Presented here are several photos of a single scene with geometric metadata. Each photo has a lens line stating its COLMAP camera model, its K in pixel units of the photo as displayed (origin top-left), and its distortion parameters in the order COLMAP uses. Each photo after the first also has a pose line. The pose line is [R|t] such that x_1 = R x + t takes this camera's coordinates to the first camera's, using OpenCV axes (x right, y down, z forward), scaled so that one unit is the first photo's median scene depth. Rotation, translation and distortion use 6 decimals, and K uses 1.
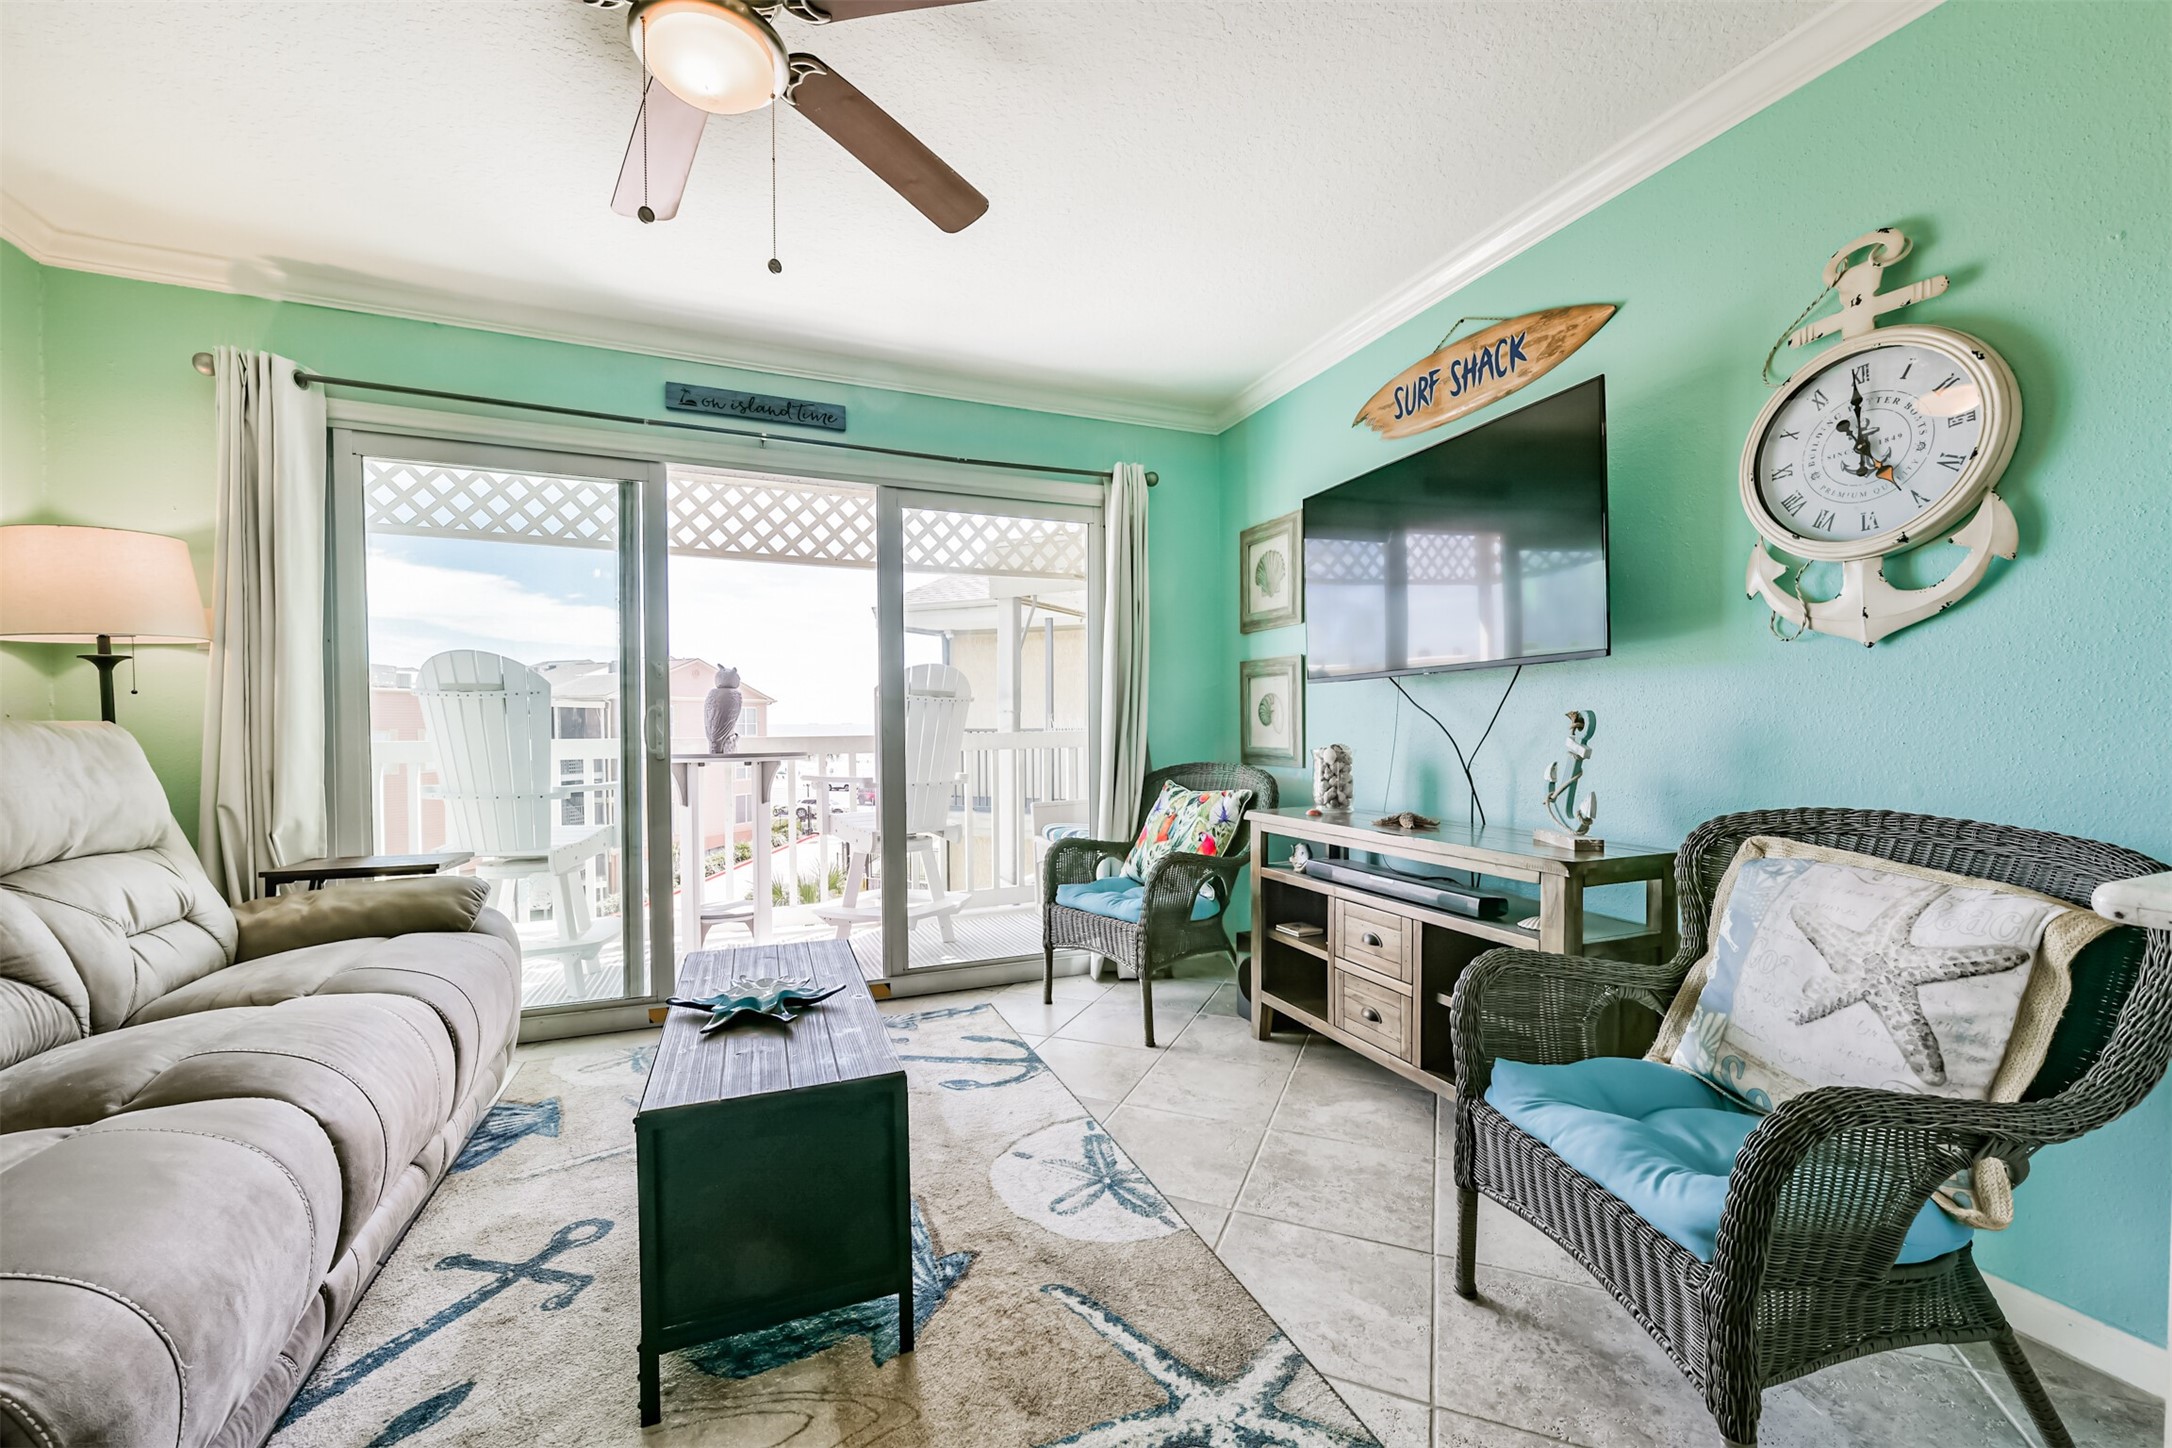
lens RADIAL K [[849.0, 0, 1092.5], [0, 849.0, 742.5], [0, 0, 1]] dist [0.000713, -0.000378]
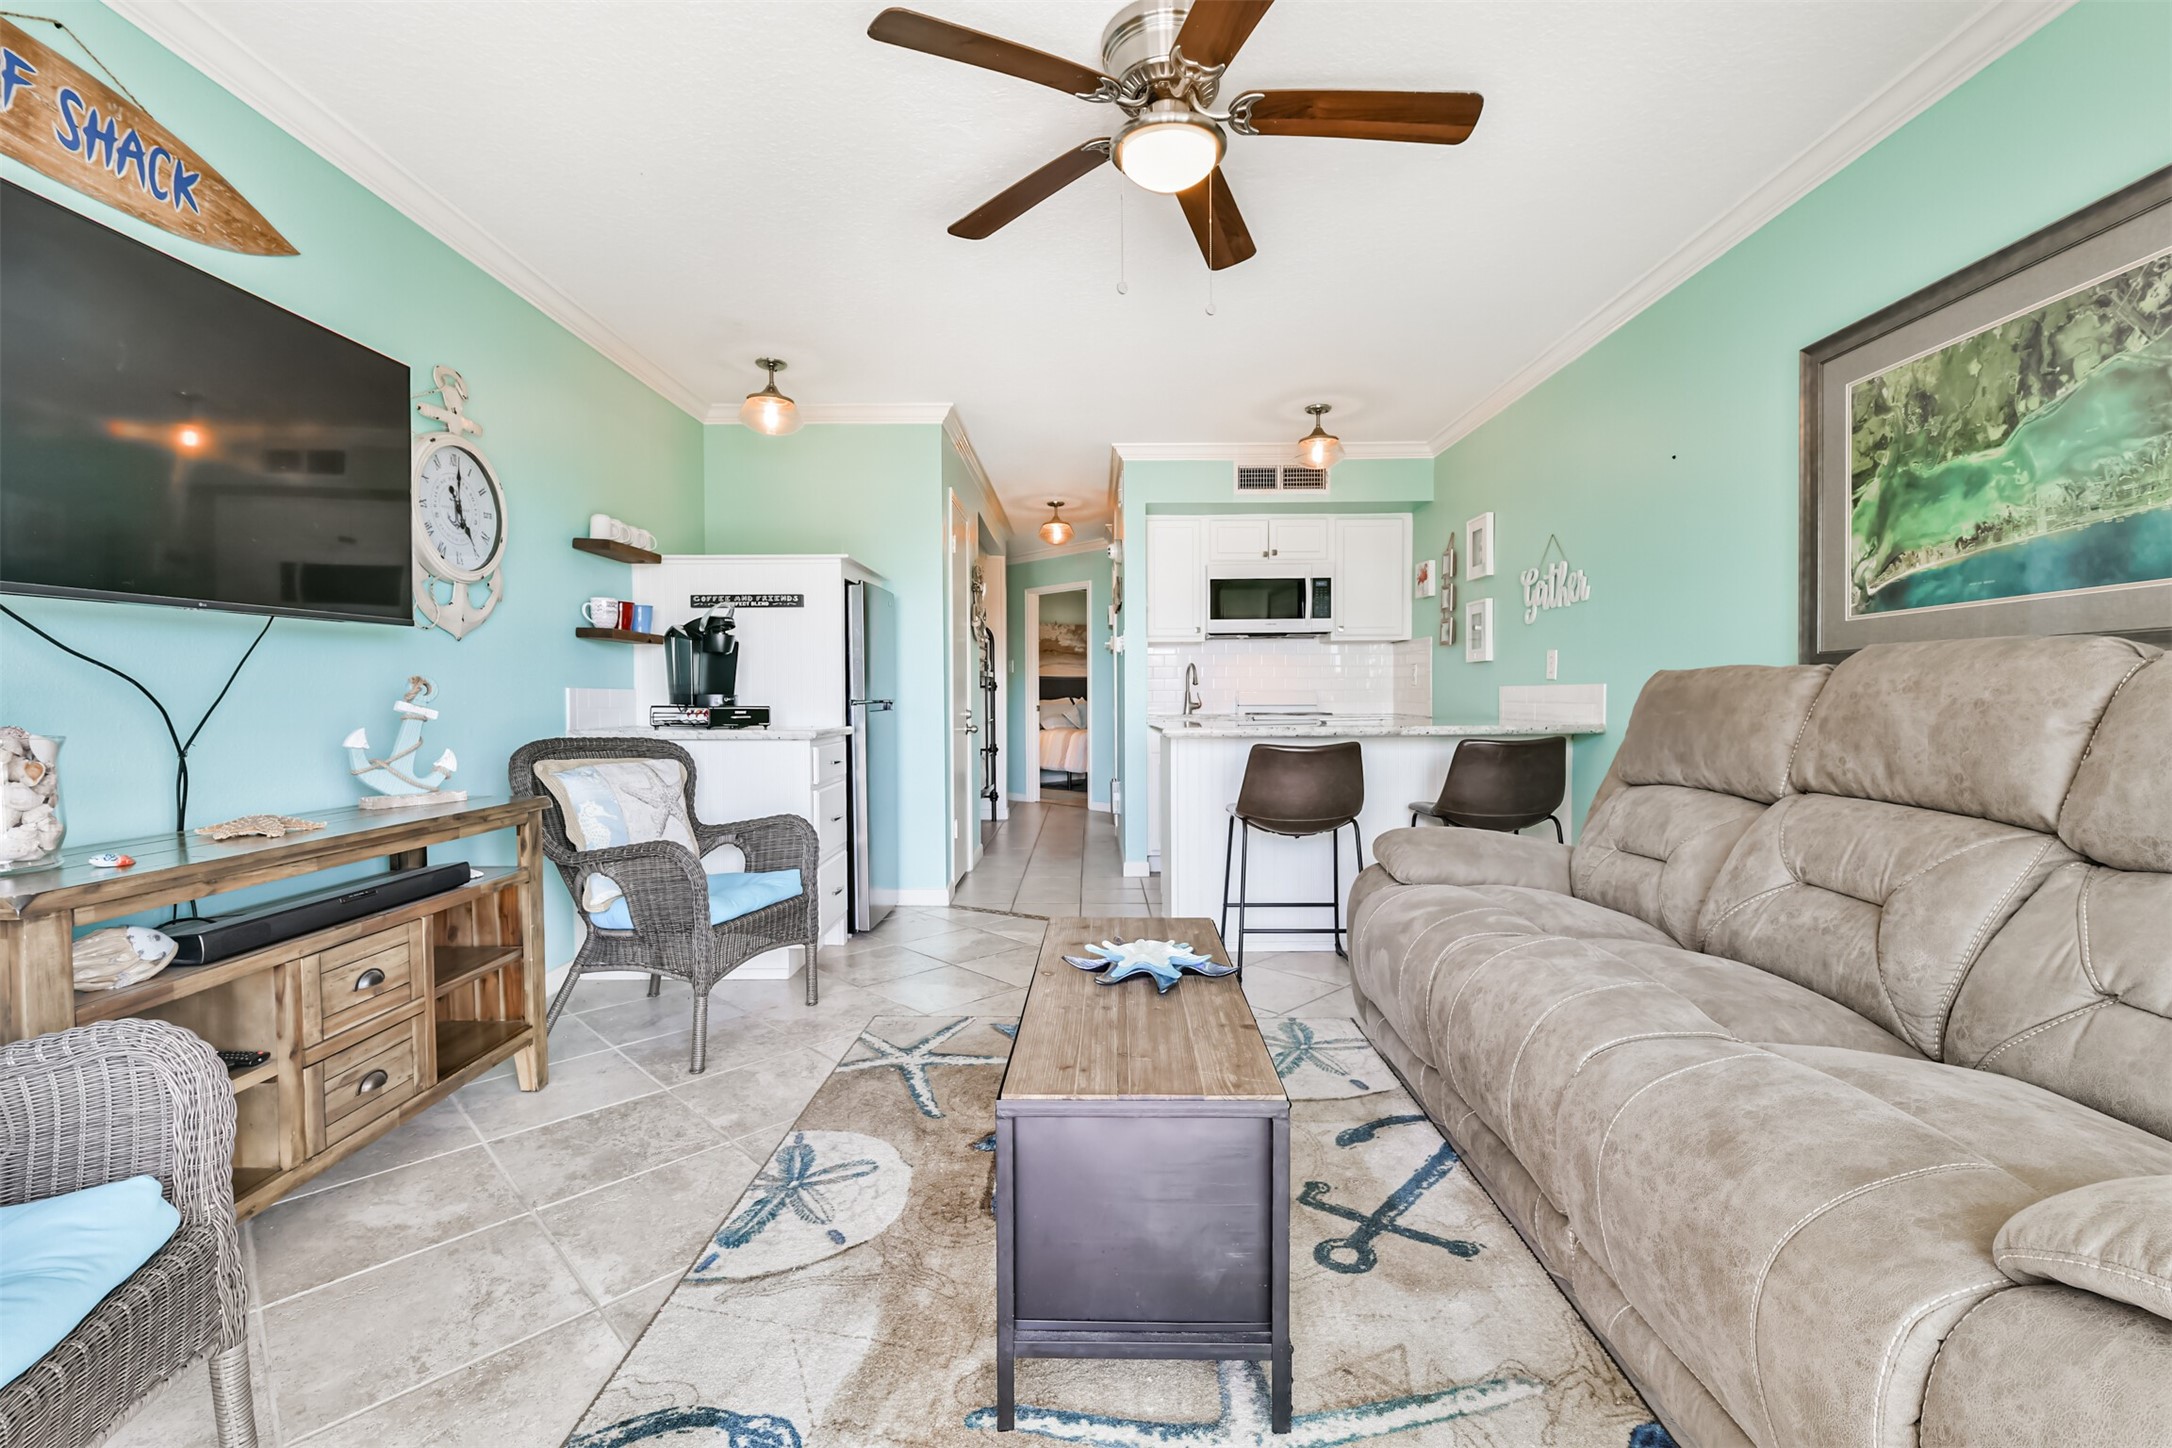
lens RADIAL K [[926.4, 0, 1059.3], [0, 926.4, 724.4], [0, 0, 1]] dist [0.003193, 0.000148]
pose [[-0.905588, -0.003484, 0.424144, -0.520878], [0.019255, 0.998598, 0.049314, -0.015105], [-0.423721, 0.052825, -0.904251, 1.382532]]
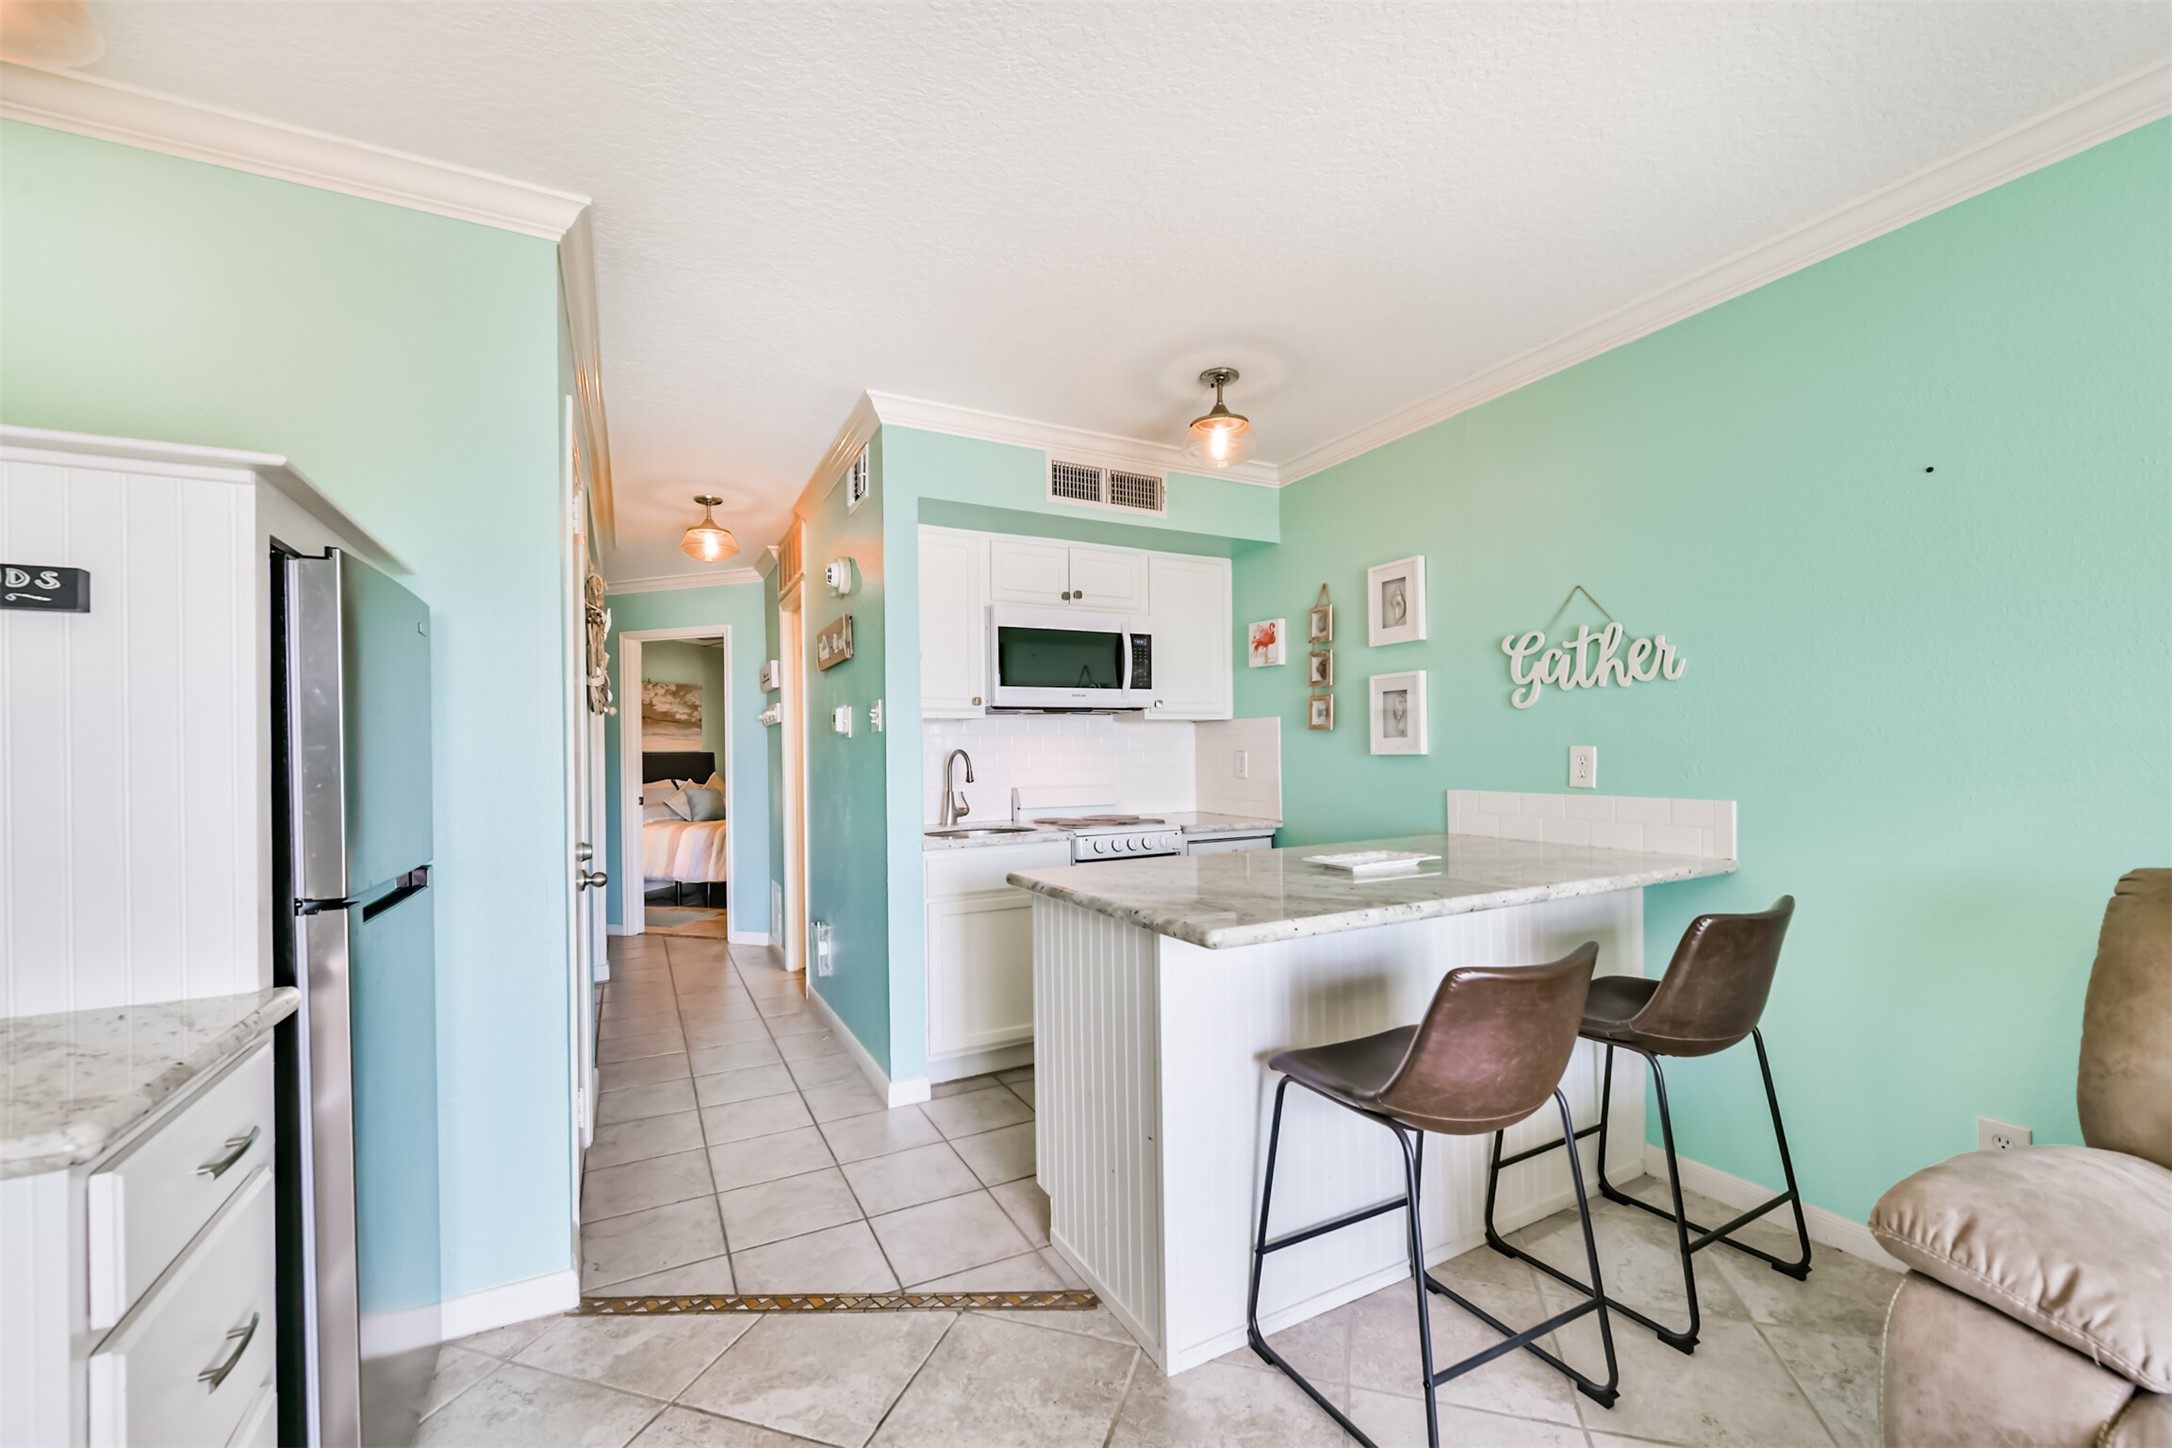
lens RADIAL K [[849.0, 0, 1055.5], [0, 849.0, 751.3], [0, 0, 1]] dist [0.000713, -0.000378]
pose [[-0.997846, 0.016272, -0.063548, 0.066346], [0.014563, 0.999522, 0.027267, -0.078188], [0.063962, 0.026283, -0.997606, 0.613044]]
